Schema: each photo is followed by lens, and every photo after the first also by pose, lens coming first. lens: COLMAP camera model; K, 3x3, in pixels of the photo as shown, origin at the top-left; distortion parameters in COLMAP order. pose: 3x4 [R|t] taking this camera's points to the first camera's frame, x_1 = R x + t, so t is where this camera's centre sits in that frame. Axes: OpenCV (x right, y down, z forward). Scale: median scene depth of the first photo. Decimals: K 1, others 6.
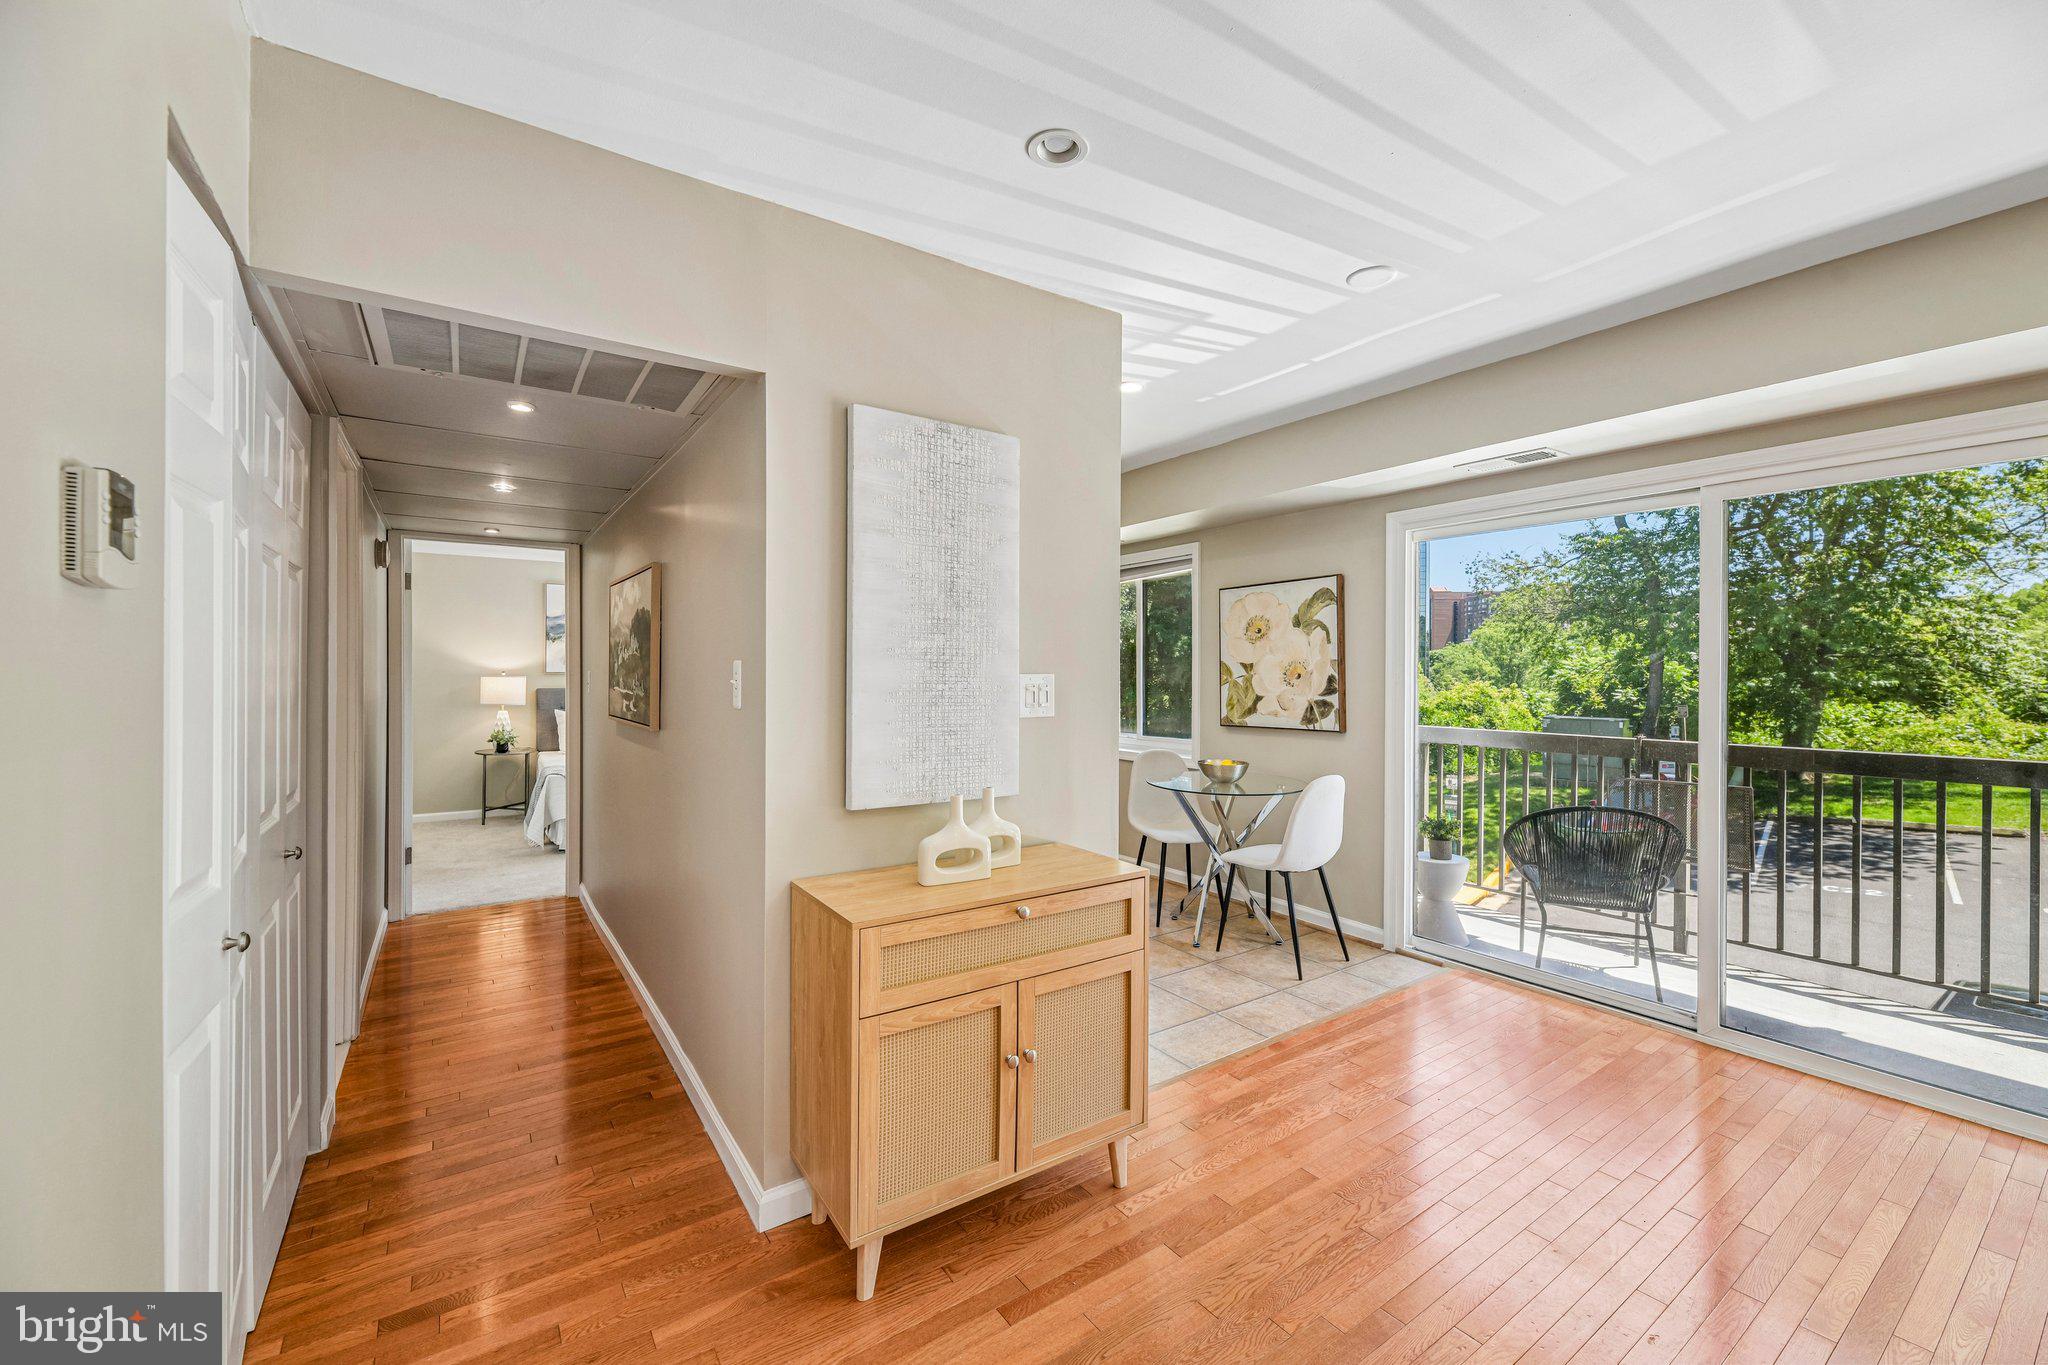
lens RADIAL K [[837.5, 0, 1030.3], [0, 837.5, 673.8], [0, 0, 1]] dist [-0.024348, -0.000028]
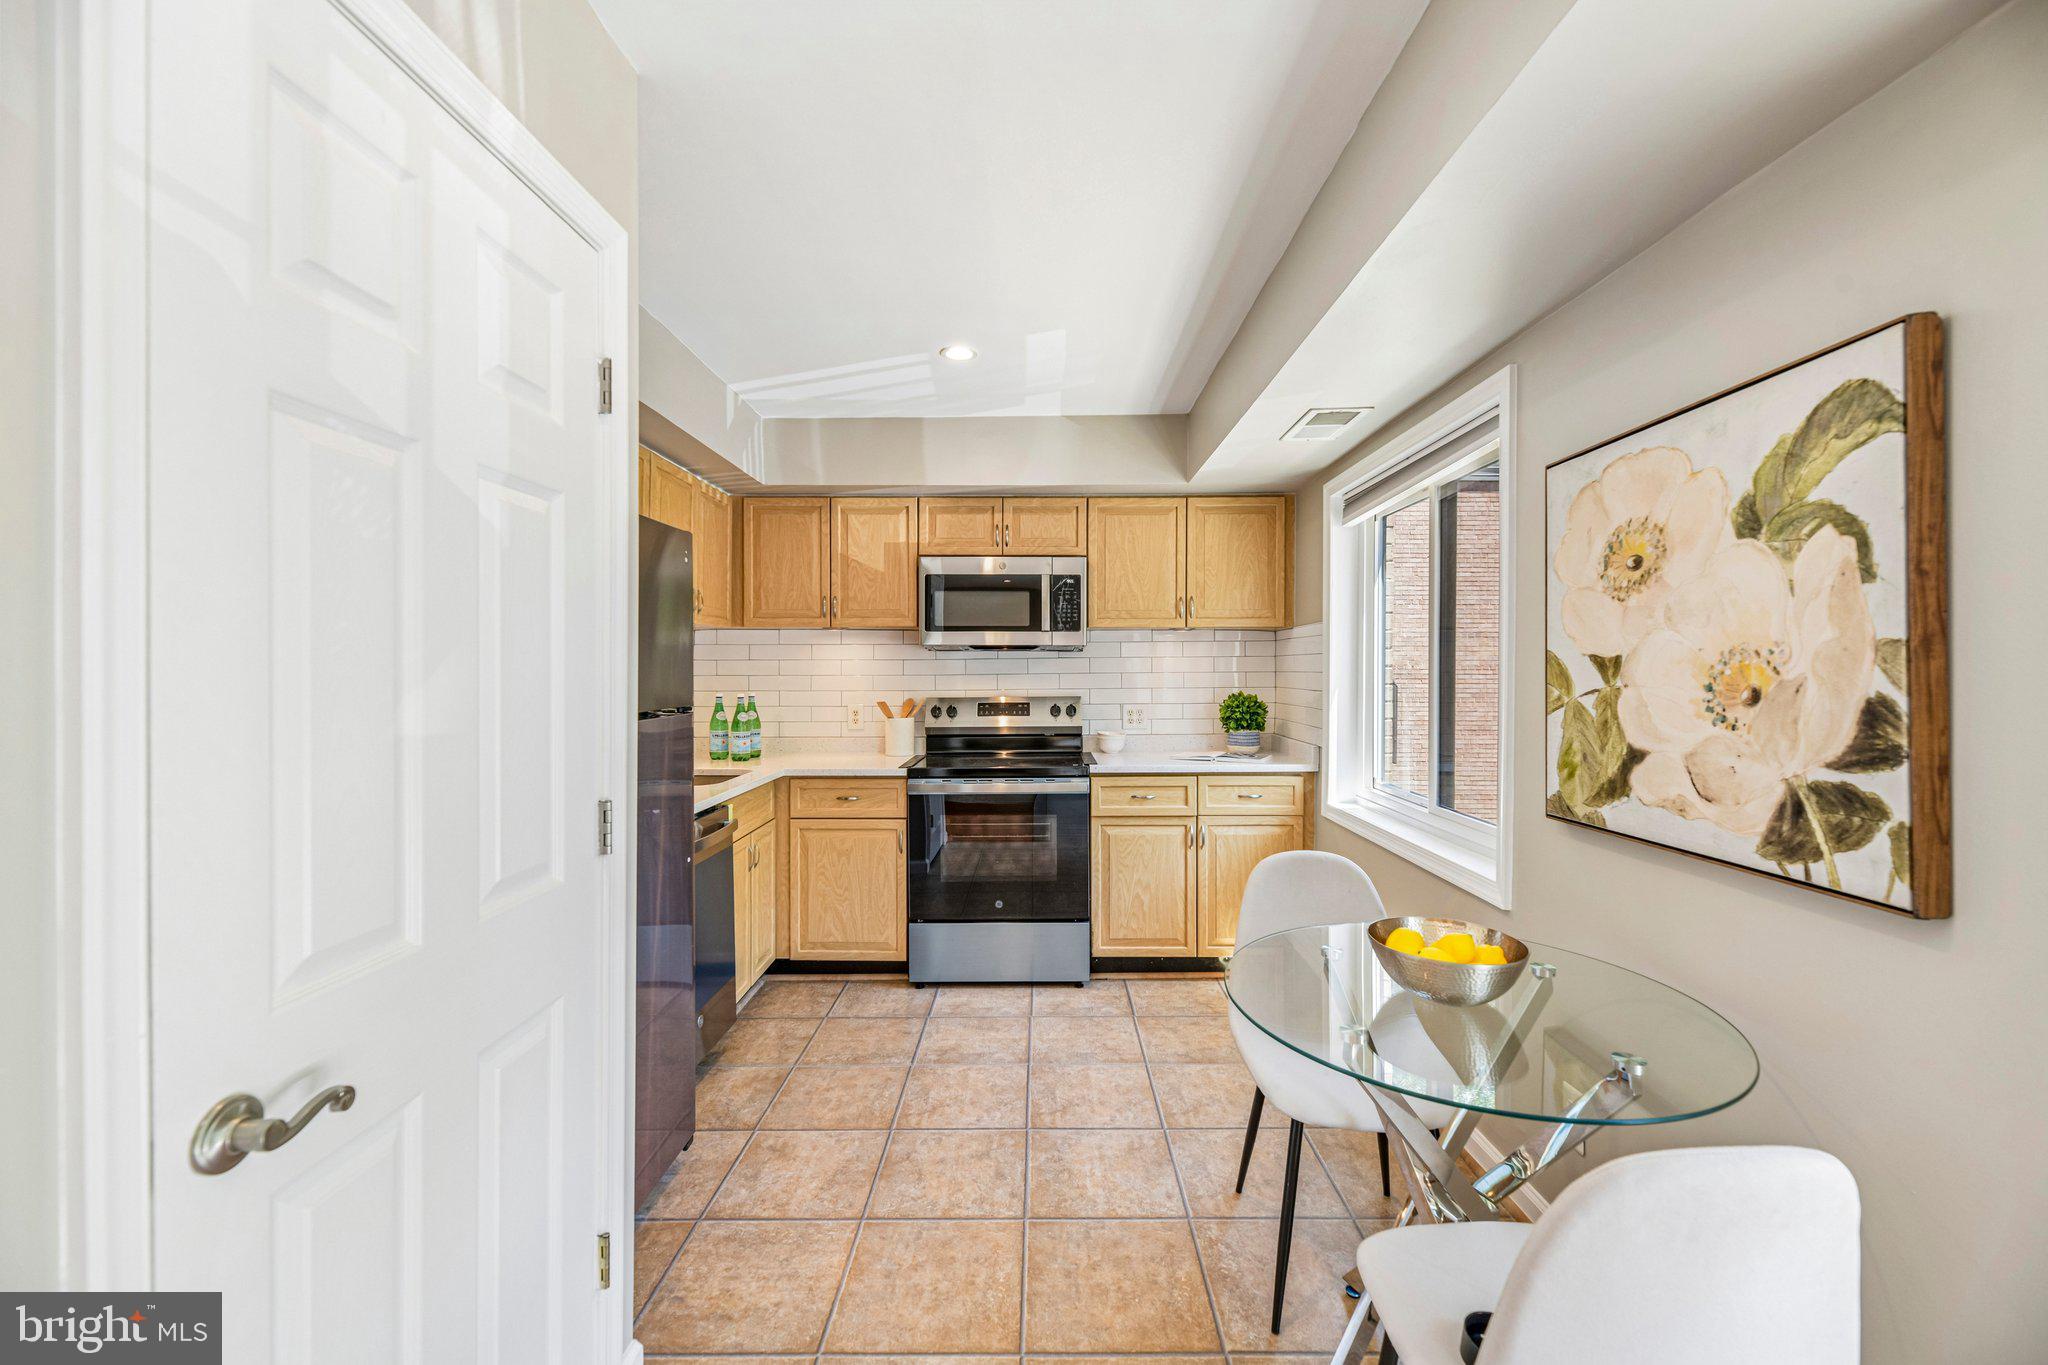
lens RADIAL K [[828.3, 0, 1048.8], [0, 828.3, 677.8], [0, 0, 1]] dist [0.001143, -0.003759]
pose [[0.825557, 0.005307, -0.564294, 0.286795], [-0.001278, 0.999971, 0.007534, -0.006065], [0.564317, -0.005499, 0.825540, 0.621418]]
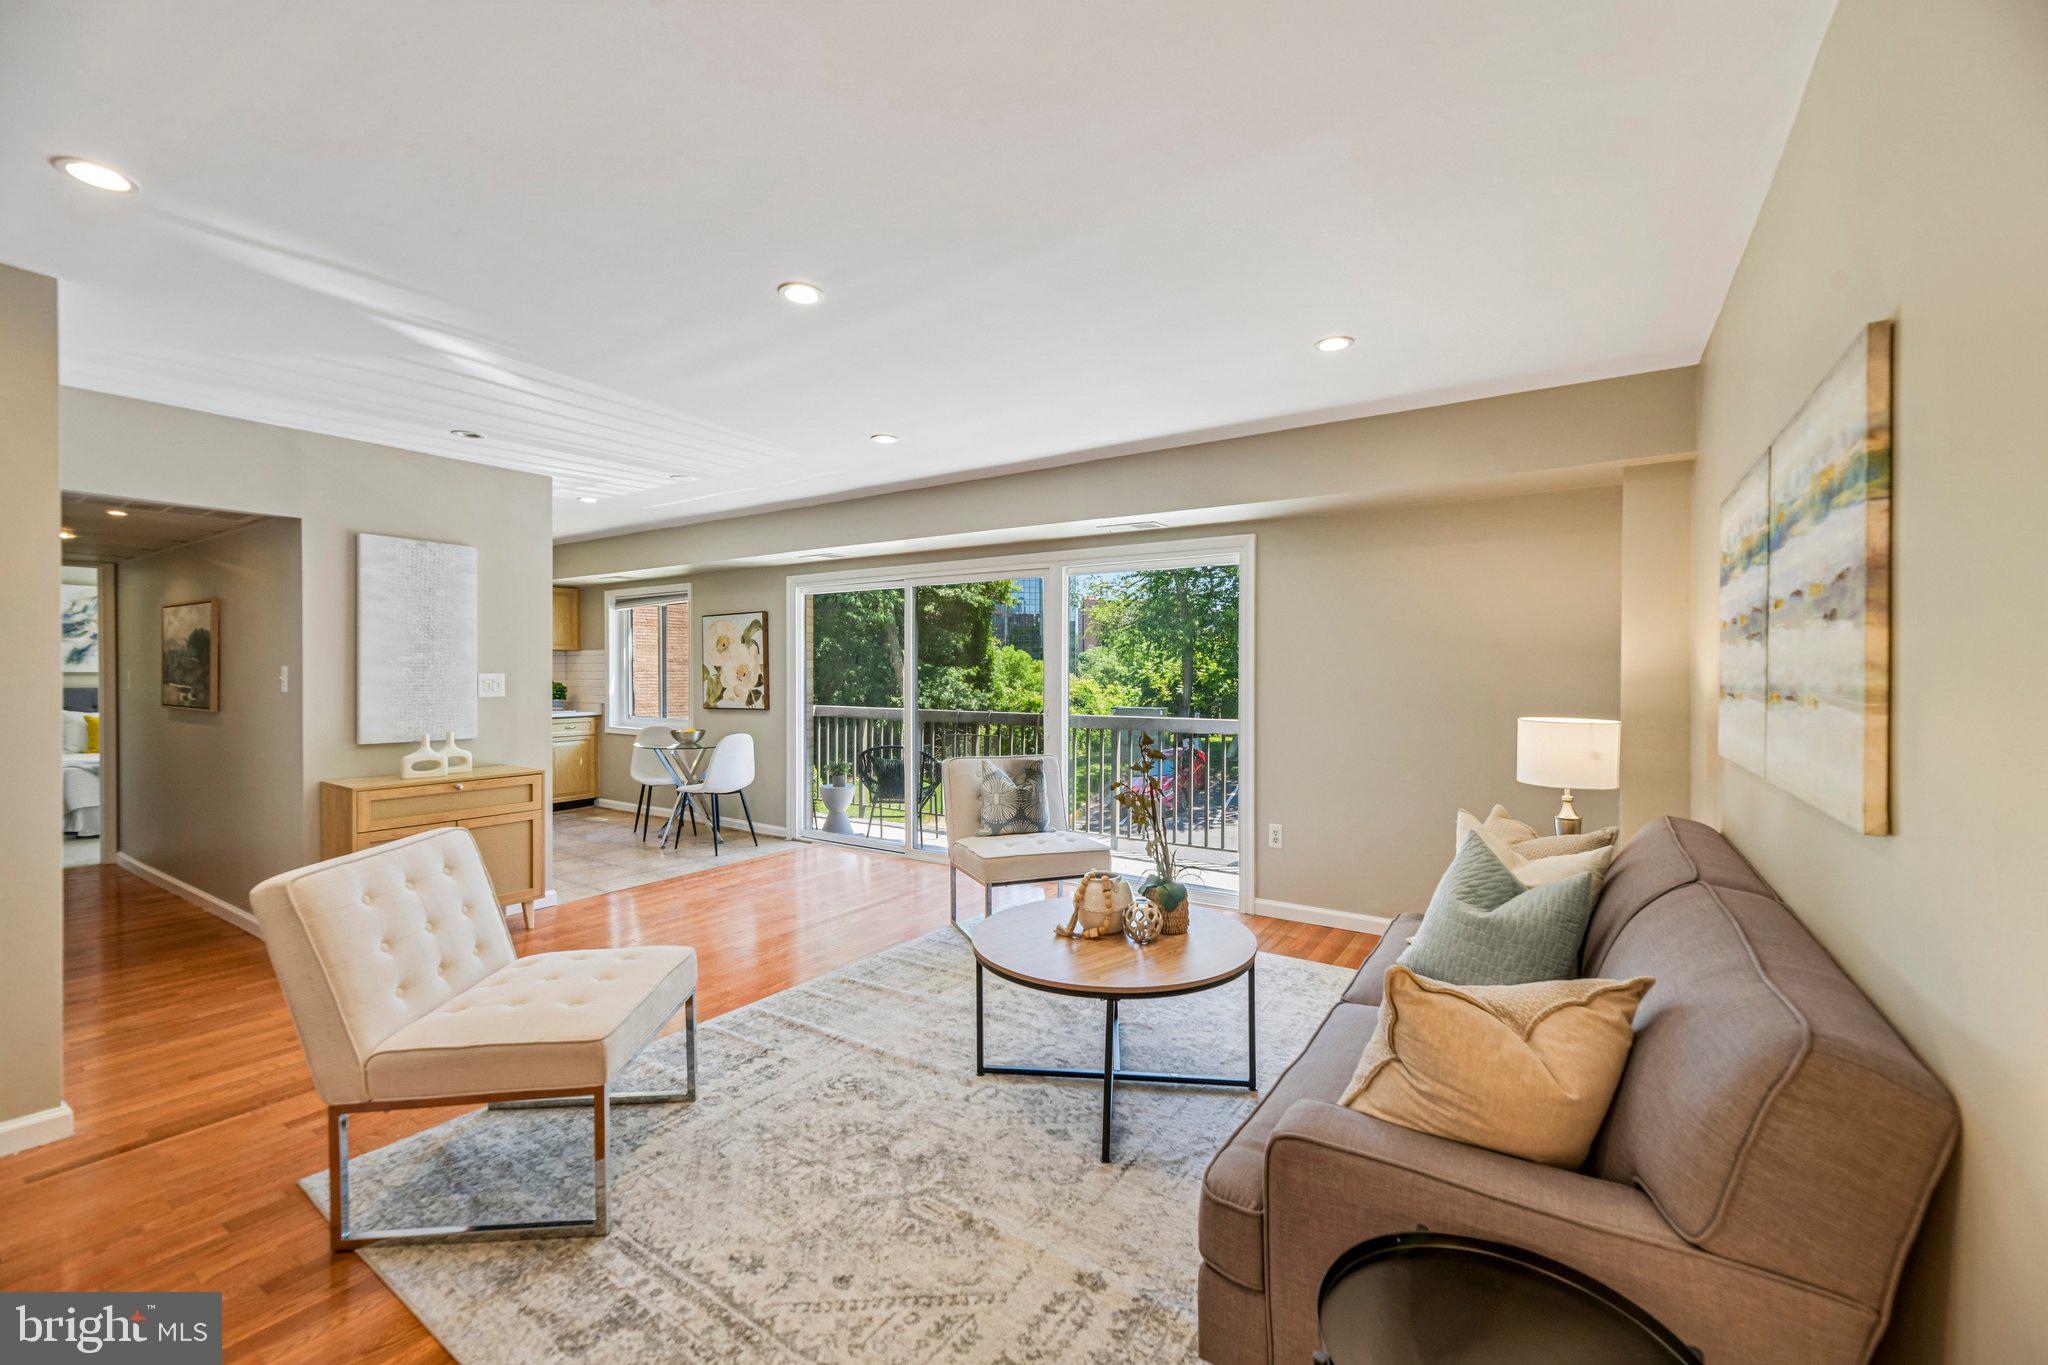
lens RADIAL K [[834.5, 0, 1037.0], [0, 834.5, 679.3], [0, 0, 1]] dist [0.002859, 0.000285]
pose [[0.926193, -0.005182, 0.377013, 0.246184], [0.002719, 0.999971, 0.007066, 0.001792], [-0.377039, -0.005519, 0.926181, -0.671484]]
